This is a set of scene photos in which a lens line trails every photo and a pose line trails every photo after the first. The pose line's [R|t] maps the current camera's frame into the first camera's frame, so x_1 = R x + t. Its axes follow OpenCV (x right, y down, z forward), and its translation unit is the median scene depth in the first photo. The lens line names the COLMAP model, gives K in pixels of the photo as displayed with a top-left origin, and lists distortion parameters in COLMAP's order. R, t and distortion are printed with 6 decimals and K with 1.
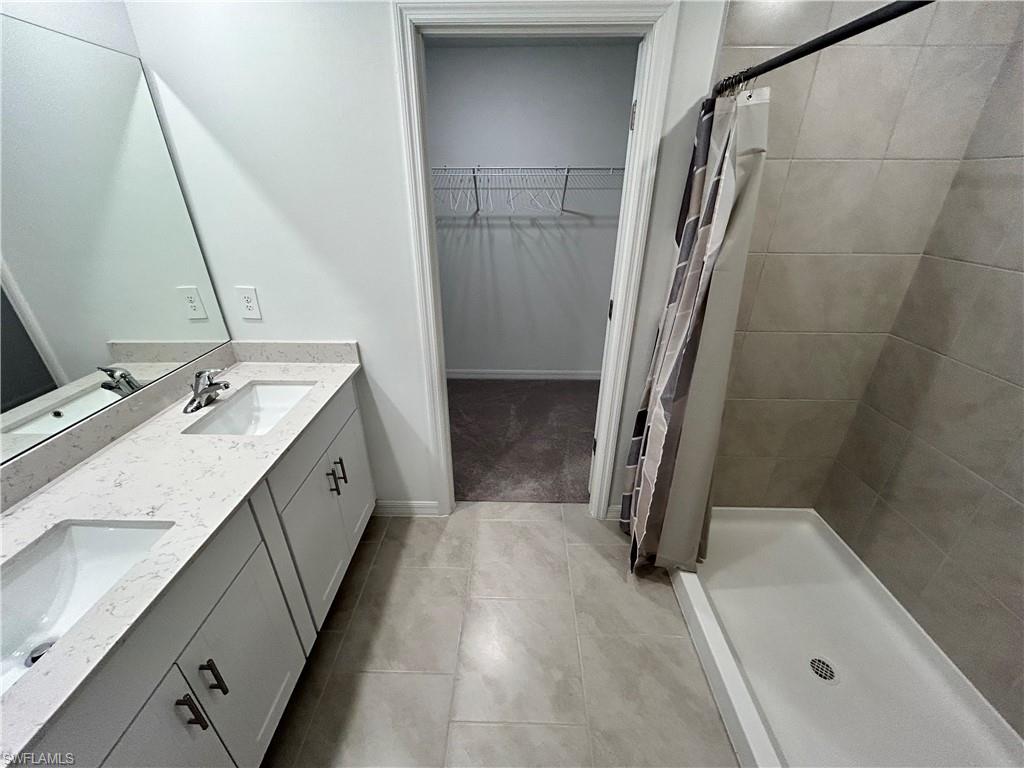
lens RADIAL K [[413.0, 0, 510.0], [0, 413.0, 383.2], [0, 0, 1]] dist [0.000000, 0.000787]
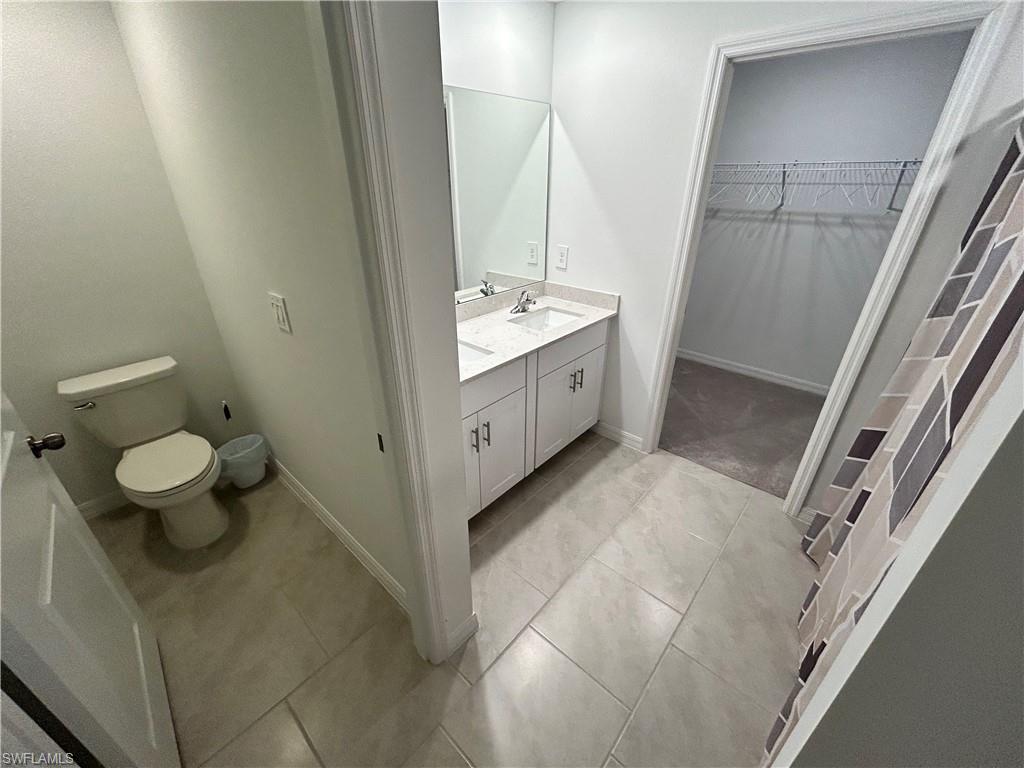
lens RADIAL K [[413.0, 0, 512.9], [0, 413.0, 383.3], [0, 0, 1]] dist [0.000000, 0.000787]
pose [[0.762956, 0.291708, -0.576892, 0.227645], [-0.284745, 0.952812, 0.105211, 0.131803], [0.580360, 0.083996, 0.810016, -0.278190]]
